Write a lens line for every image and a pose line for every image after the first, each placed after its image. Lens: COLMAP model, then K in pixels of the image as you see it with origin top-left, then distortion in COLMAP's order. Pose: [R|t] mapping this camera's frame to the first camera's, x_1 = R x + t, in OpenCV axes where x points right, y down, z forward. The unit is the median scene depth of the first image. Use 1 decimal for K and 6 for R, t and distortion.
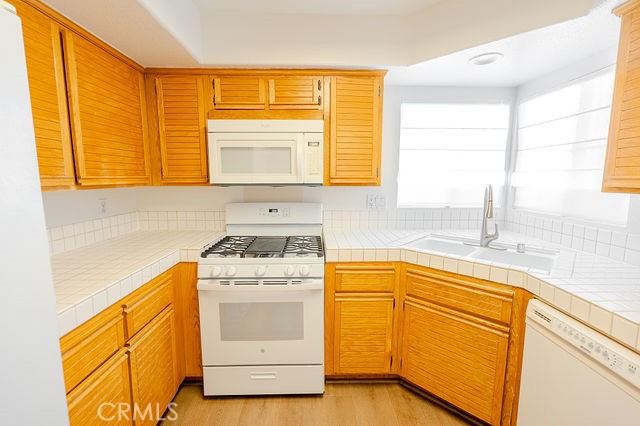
lens RADIAL K [[281.3, 0, 319.4], [0, 281.3, 210.9], [0, 0, 1]] dist [-0.000626, 0.000511]
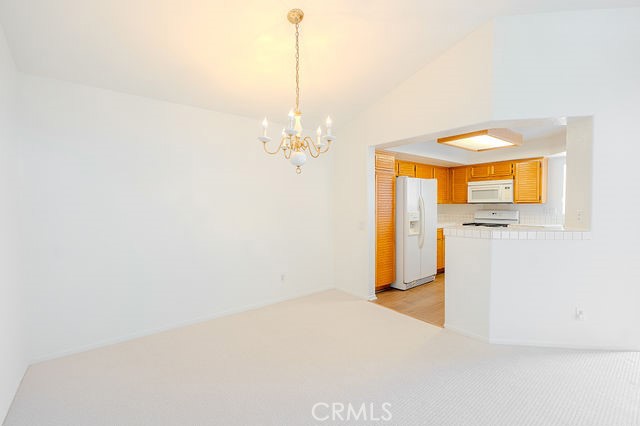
lens RADIAL K [[281.3, 0, 318.9], [0, 281.3, 211.3], [0, 0, 1]] dist [-0.000626, 0.000511]
pose [[0.596034, 0.013705, -0.802842, 1.088972], [-0.089113, 0.994807, -0.049176, 0.285814], [0.797999, 0.100855, 0.594160, -2.069078]]
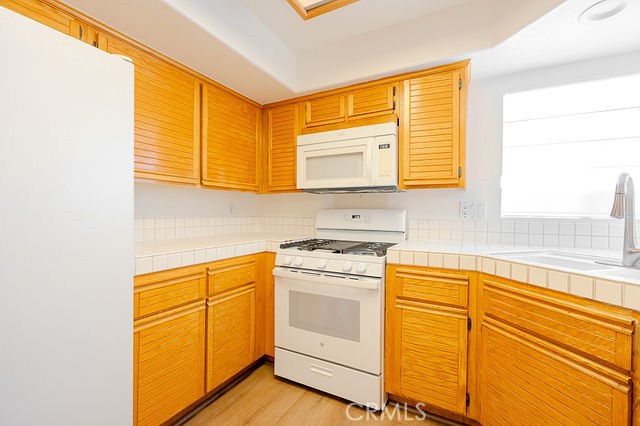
lens RADIAL K [[281.3, 0, 326.8], [0, 281.3, 212.1], [0, 0, 1]] dist [-0.000626, 0.000511]
pose [[0.874651, 0.002287, -0.484747, 0.291603], [-0.062180, 0.992257, -0.107512, 0.118783], [0.480748, 0.124177, 0.868022, 0.053118]]
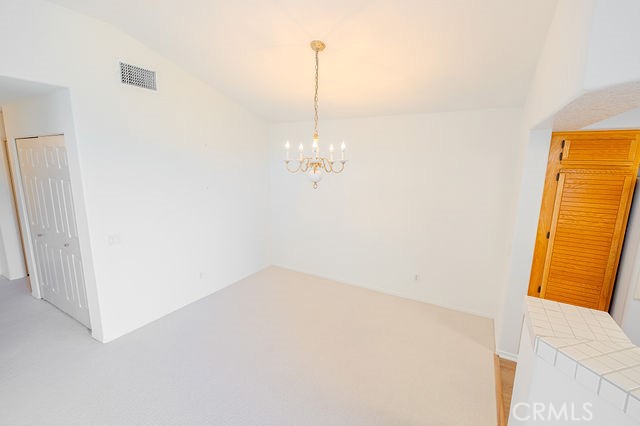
lens RADIAL K [[281.3, 0, 323.2], [0, 281.3, 212.3], [0, 0, 1]] dist [-0.000626, 0.000511]
pose [[-0.518065, 0.135347, -0.844565, 1.261909], [-0.122104, 0.965586, 0.229641, -0.140064], [0.846581, 0.222094, -0.483710, -0.695997]]
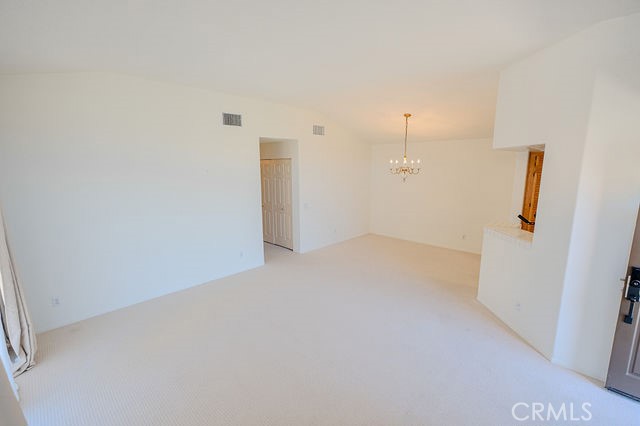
lens RADIAL K [[281.3, 0, 321.8], [0, 281.3, 212.7], [0, 0, 1]] dist [-0.000626, 0.000511]
pose [[-0.713948, 0.114565, -0.690762, 2.718443], [-0.085314, 0.964941, 0.248216, -0.266319], [0.694982, 0.236145, -0.679144, 0.019116]]
